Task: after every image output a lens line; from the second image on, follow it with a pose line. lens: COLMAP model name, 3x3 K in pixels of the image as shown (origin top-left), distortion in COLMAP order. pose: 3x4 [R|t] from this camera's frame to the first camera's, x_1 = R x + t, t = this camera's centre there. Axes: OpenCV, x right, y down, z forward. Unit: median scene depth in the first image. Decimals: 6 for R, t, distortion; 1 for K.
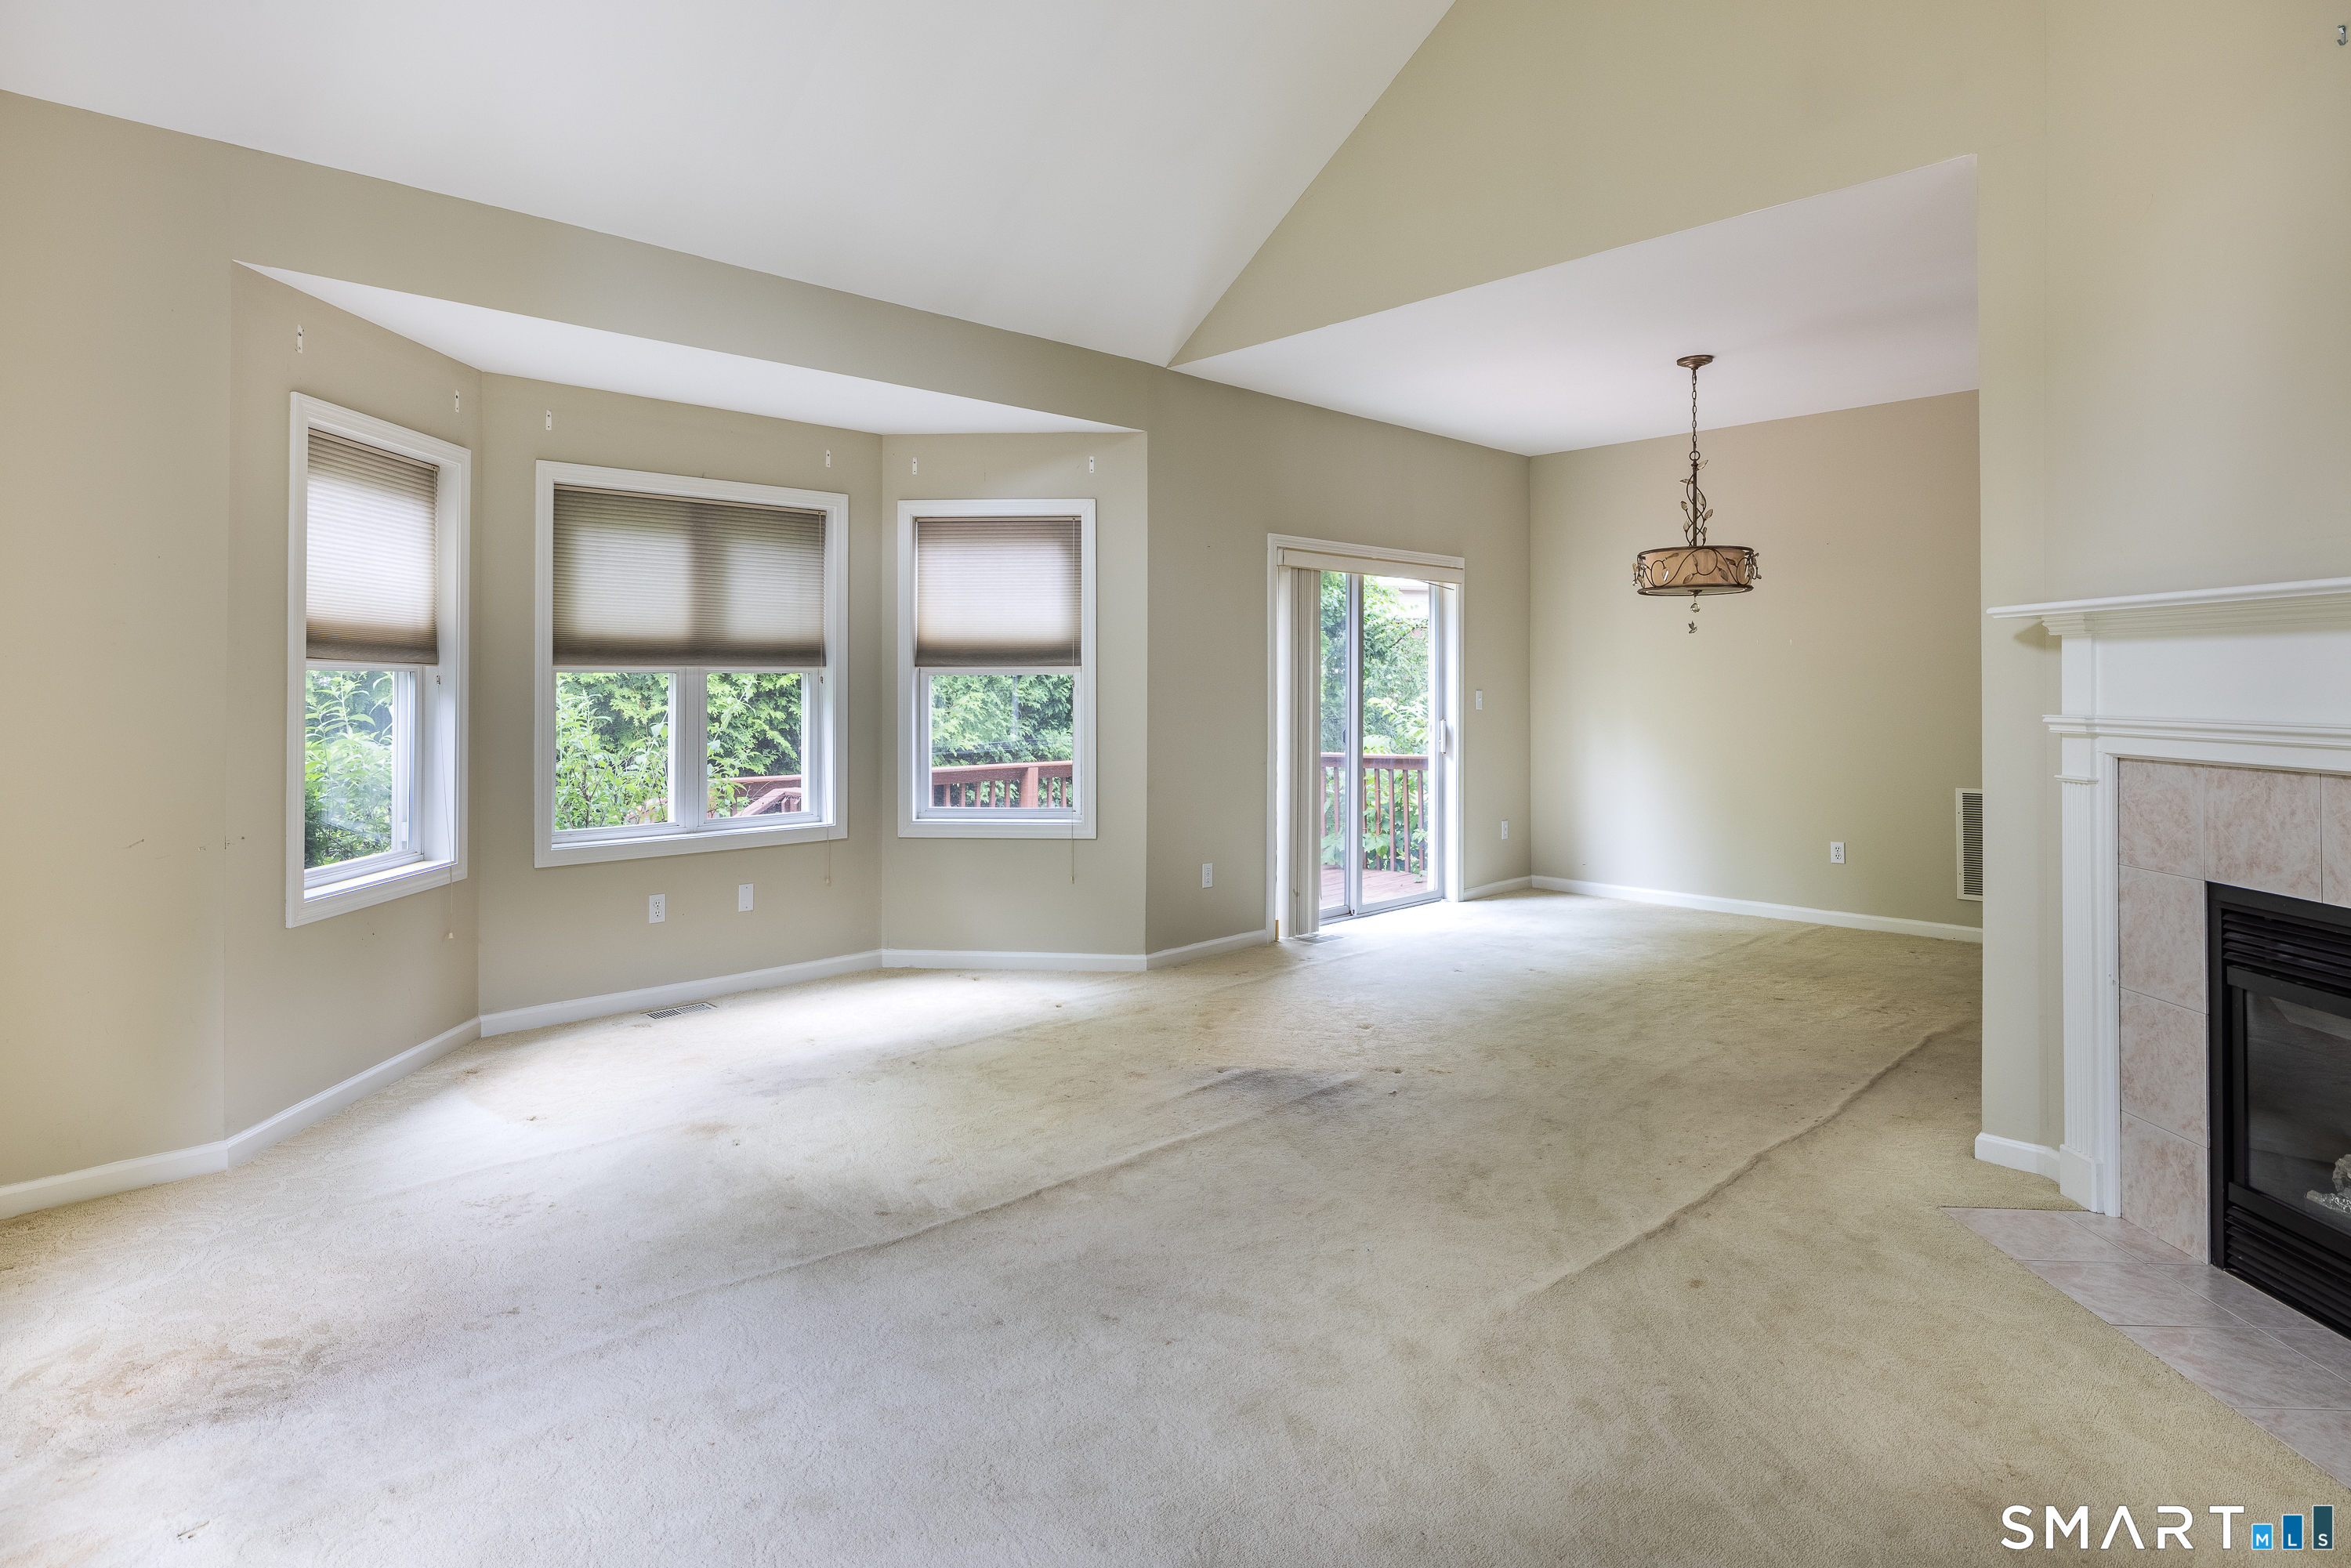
lens RADIAL K [[1236.6, 0, 1103.5], [0, 1236.6, 691.3], [0, 0, 1]] dist [-0.005325, 0.003380]
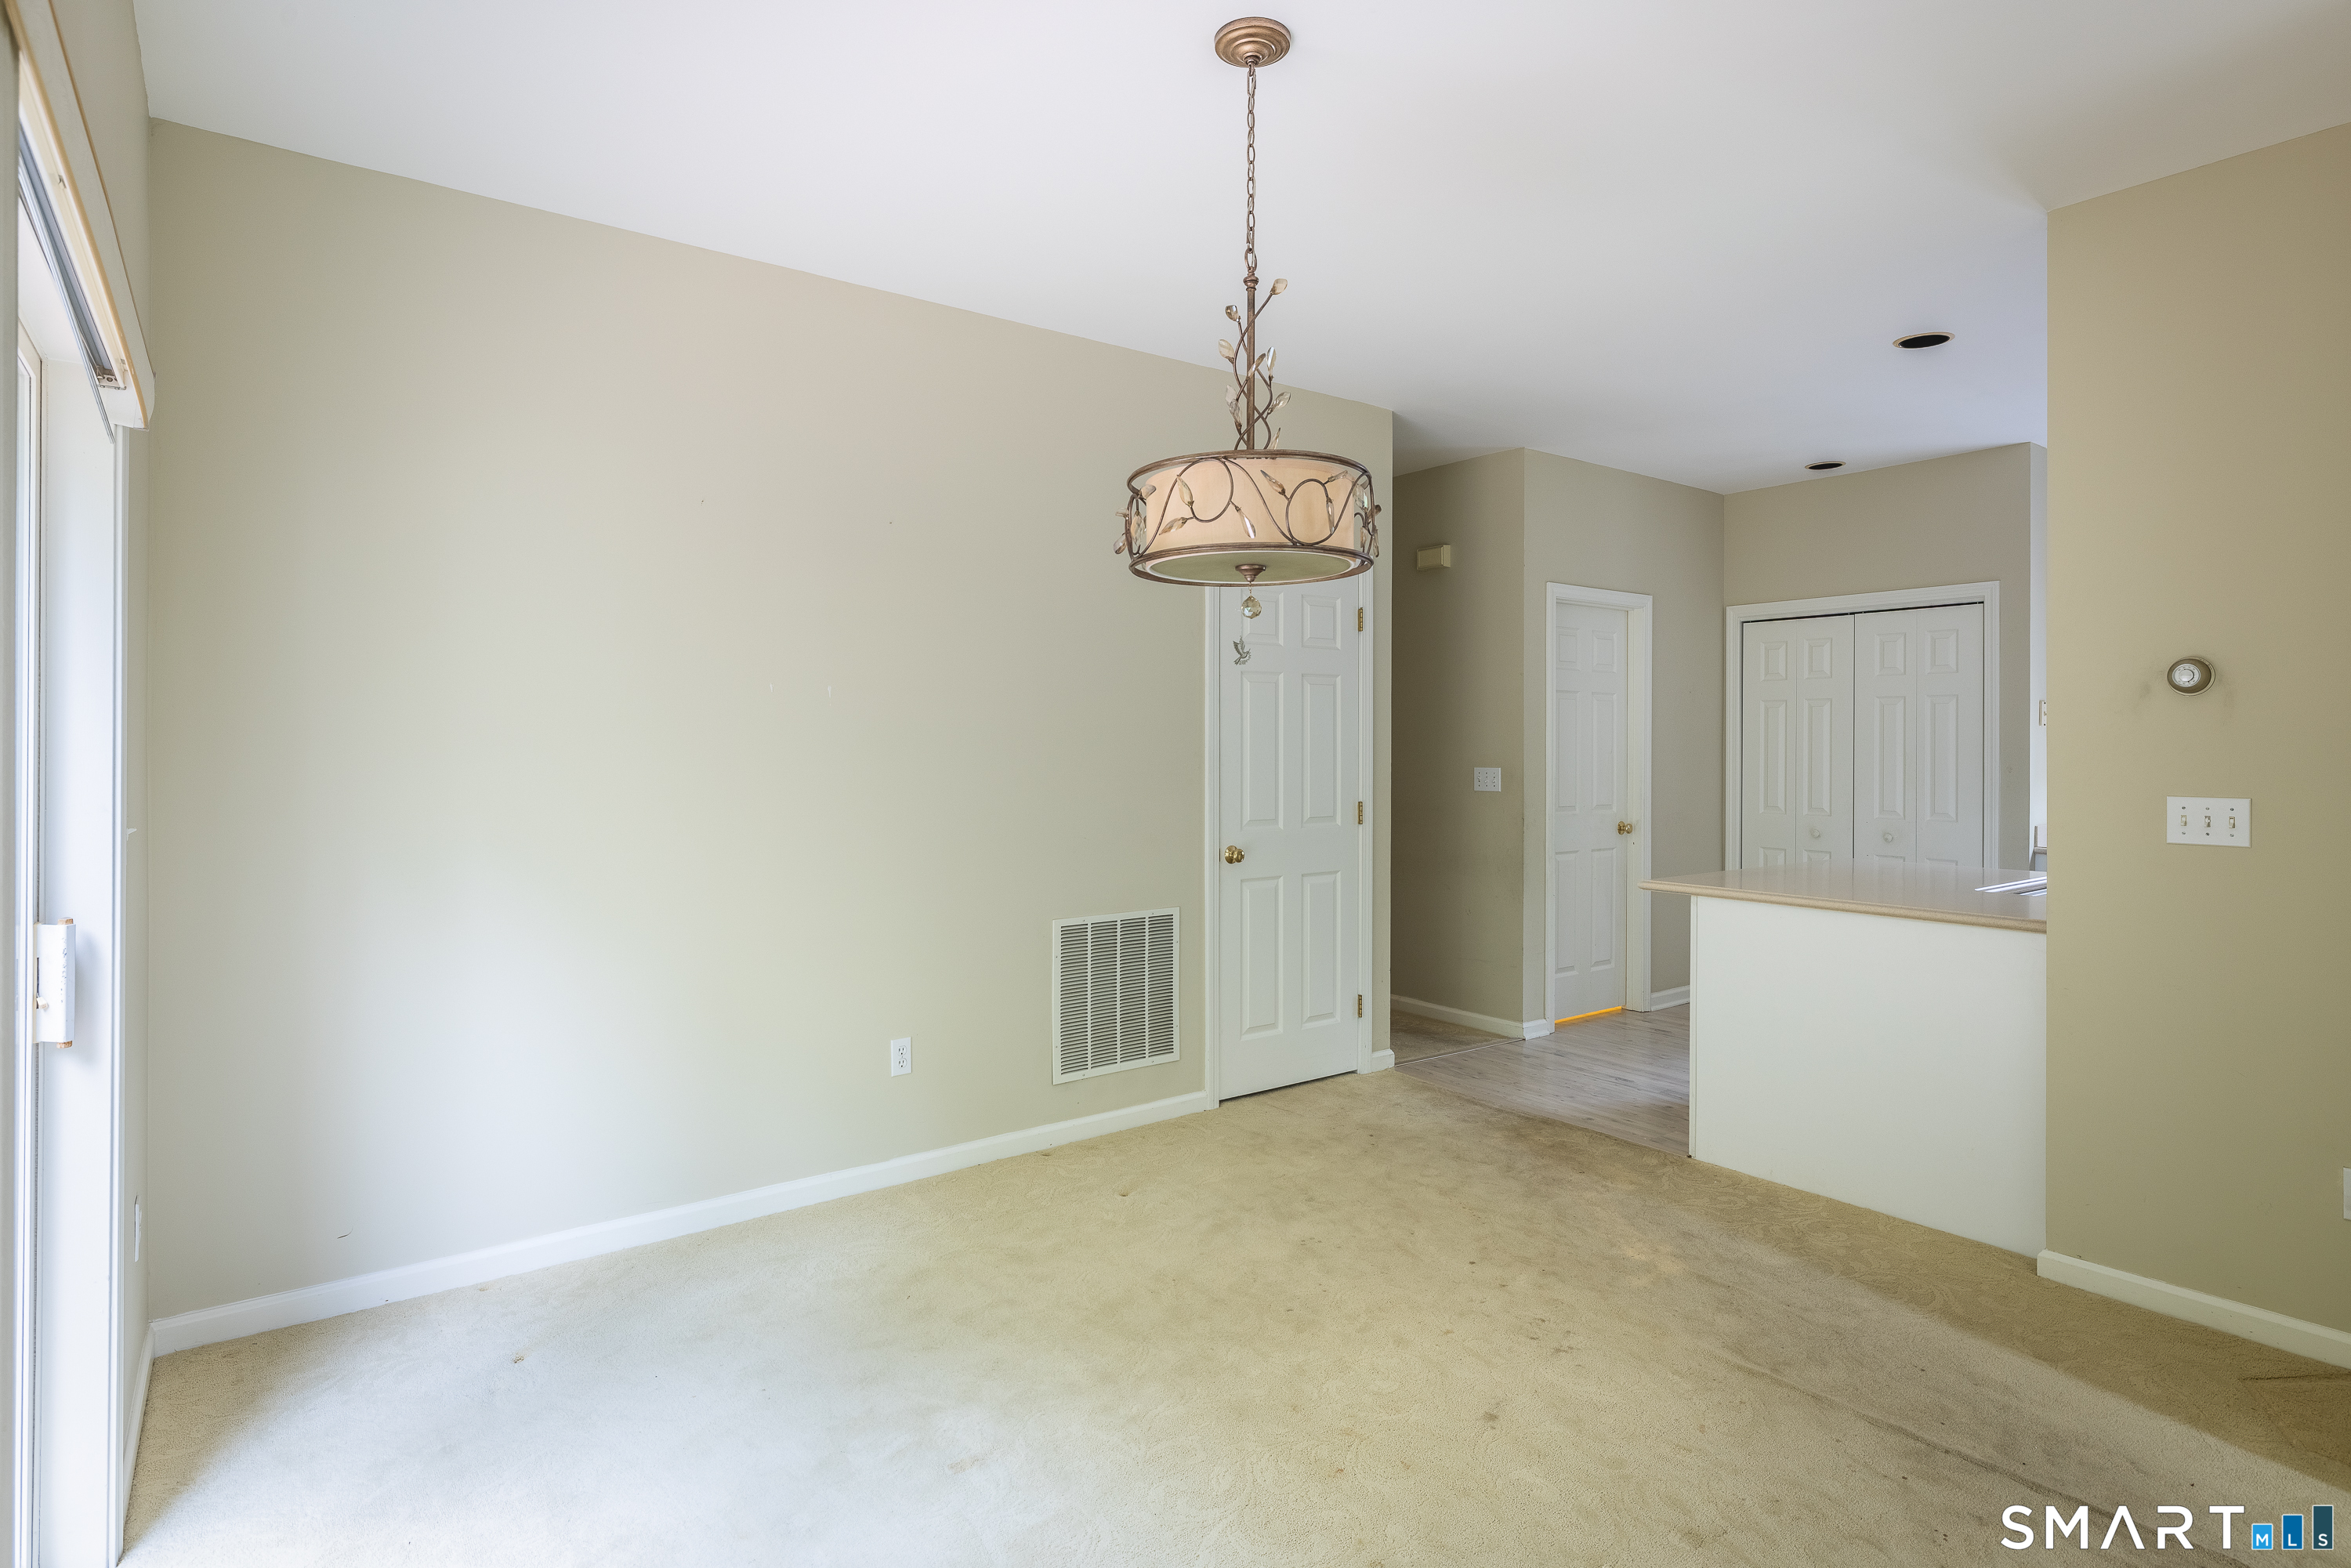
lens RADIAL K [[1236.6, 0, 1192.8], [0, 1236.6, 752.4], [0, 0, 1]] dist [-0.005325, 0.003380]
pose [[0.102097, -0.004933, 0.994762, 0.031955], [0.004680, 0.999979, 0.004479, -0.015276], [-0.994763, 0.004198, 0.102118, 0.839914]]
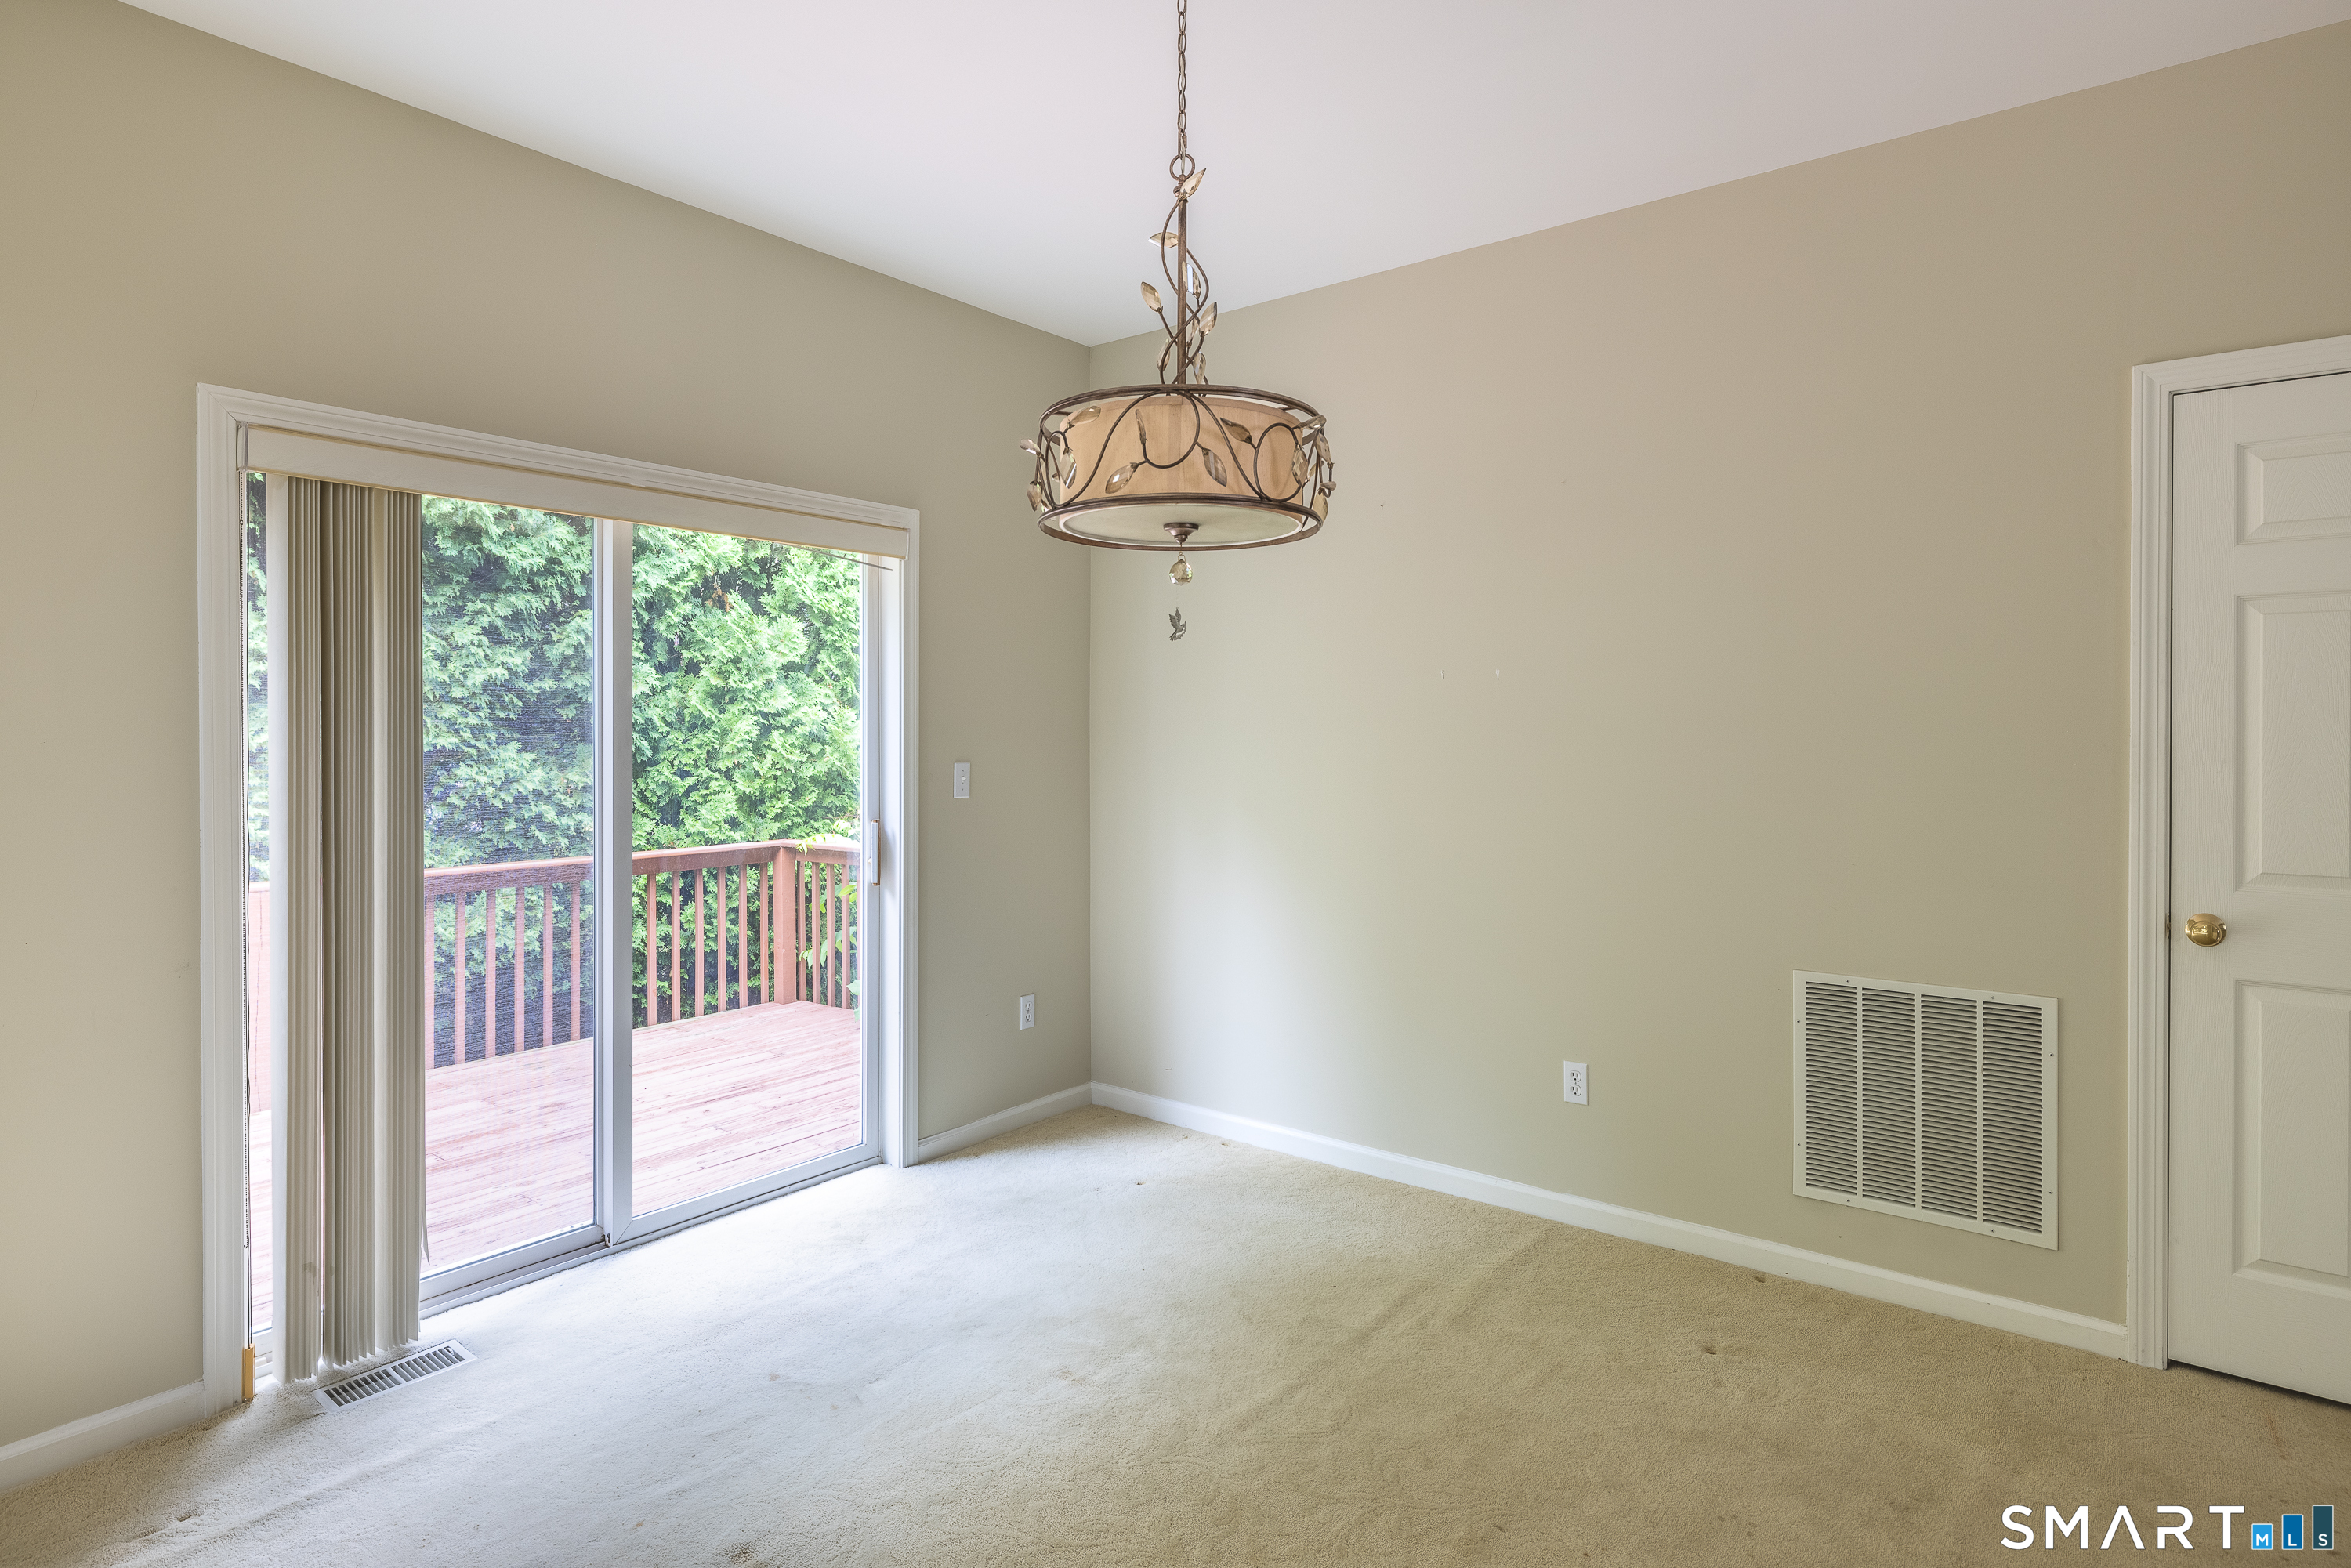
lens RADIAL K [[1236.6, 0, 1109.8], [0, 1236.6, 750.7], [0, 0, 1]] dist [-0.005325, 0.003380]
pose [[0.991731, -0.000993, 0.128331, 0.351845], [-0.001162, 0.999860, 0.016717, -0.016669], [-0.128329, -0.016728, 0.991591, 0.540639]]
